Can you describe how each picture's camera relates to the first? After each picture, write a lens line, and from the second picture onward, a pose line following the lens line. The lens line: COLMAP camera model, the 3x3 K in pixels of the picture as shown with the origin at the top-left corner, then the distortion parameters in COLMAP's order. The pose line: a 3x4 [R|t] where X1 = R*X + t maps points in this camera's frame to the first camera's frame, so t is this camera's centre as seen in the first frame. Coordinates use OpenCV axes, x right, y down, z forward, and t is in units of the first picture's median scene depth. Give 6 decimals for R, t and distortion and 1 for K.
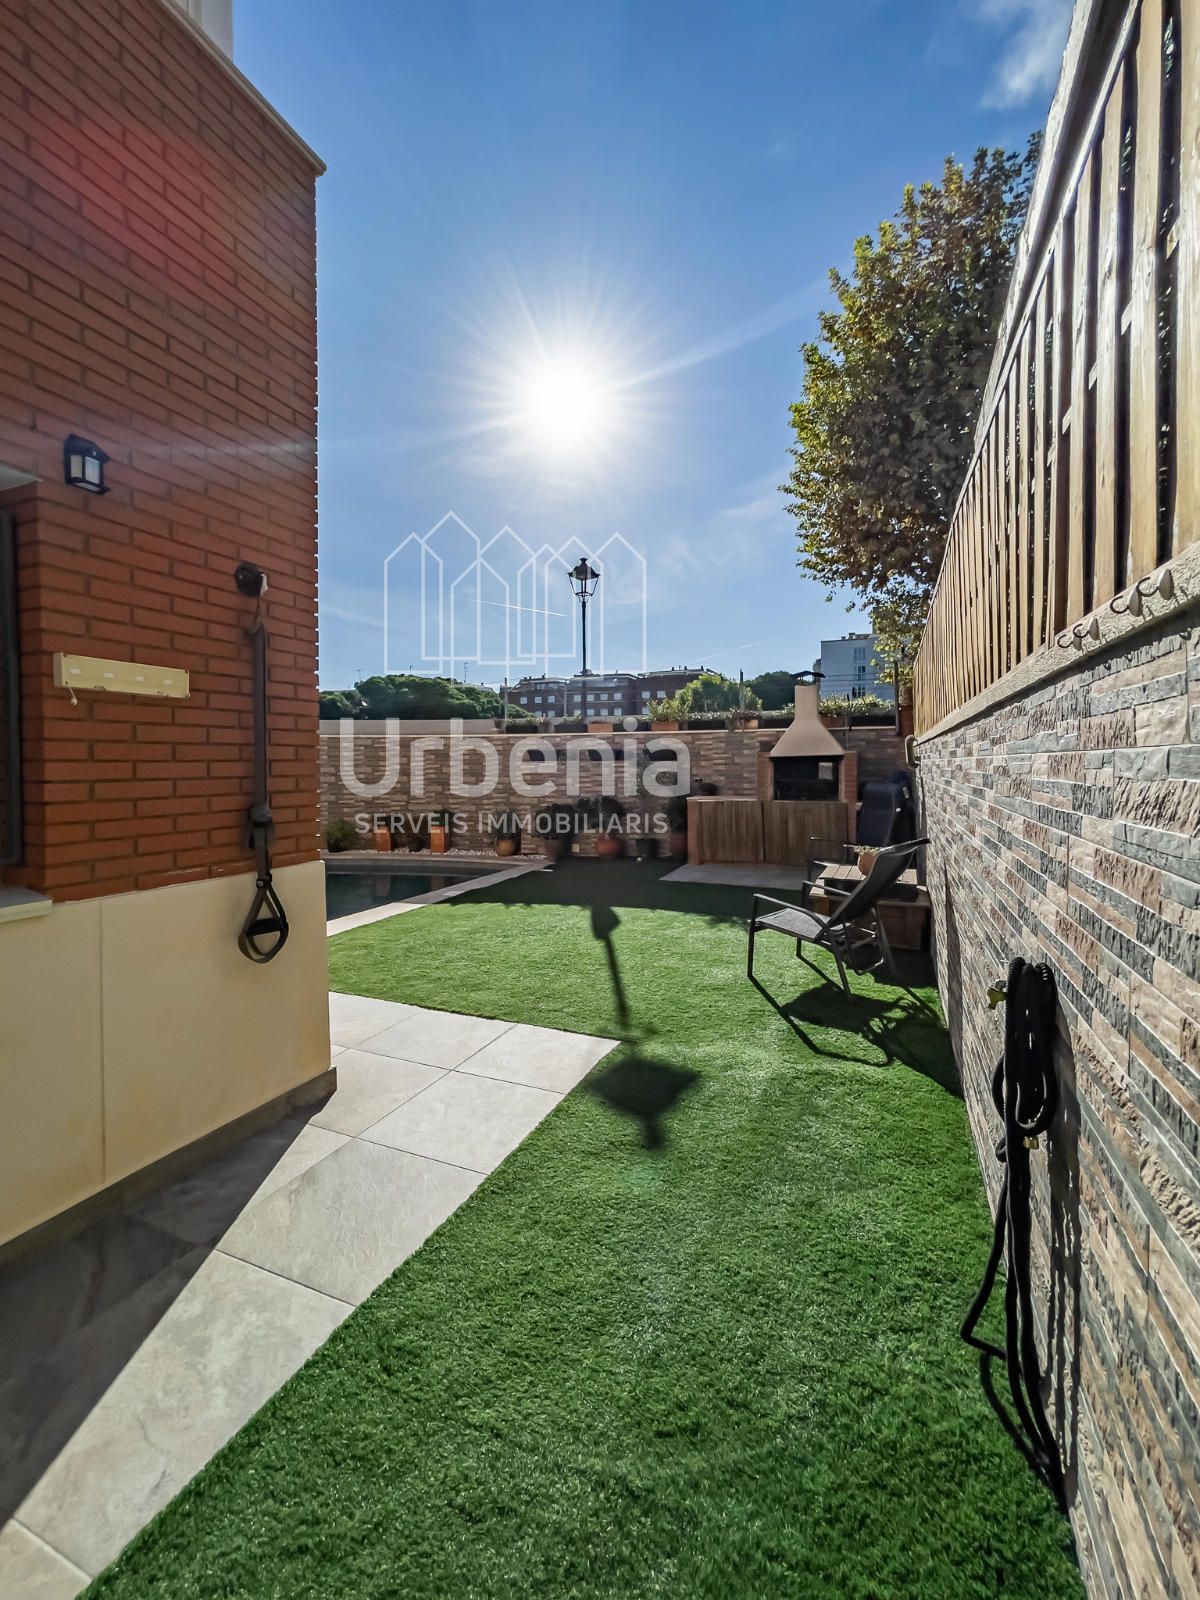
lens RADIAL K [[727.4, 0, 625.7], [0, 727.4, 783.4], [0, 0, 1]] dist [-0.001916, 0.006663]
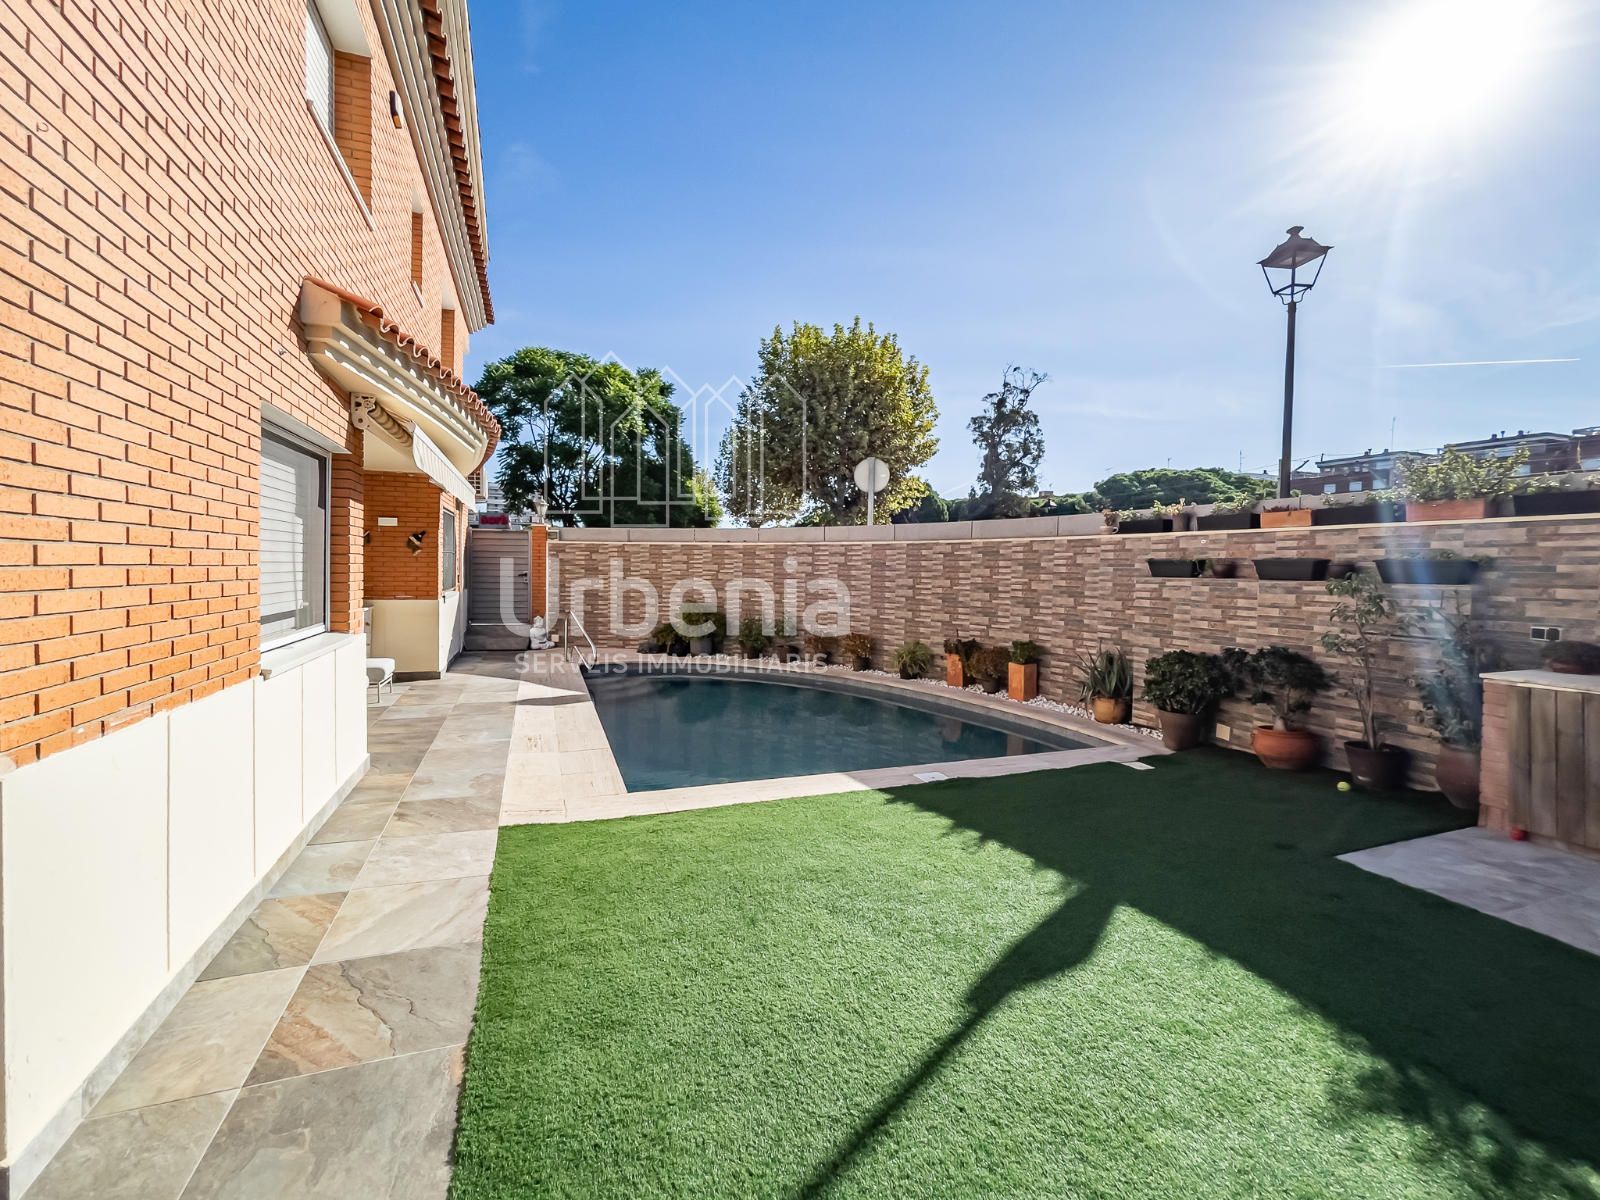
lens RADIAL K [[727.4, 0, 737.4], [0, 727.4, 578.9], [0, 0, 1]] dist [-0.001916, 0.006663]
pose [[0.659846, 0.026470, -0.750934, 0.109090], [-0.038704, 0.999250, 0.001214, -0.018081], [0.750403, 0.028263, 0.660376, 0.362773]]
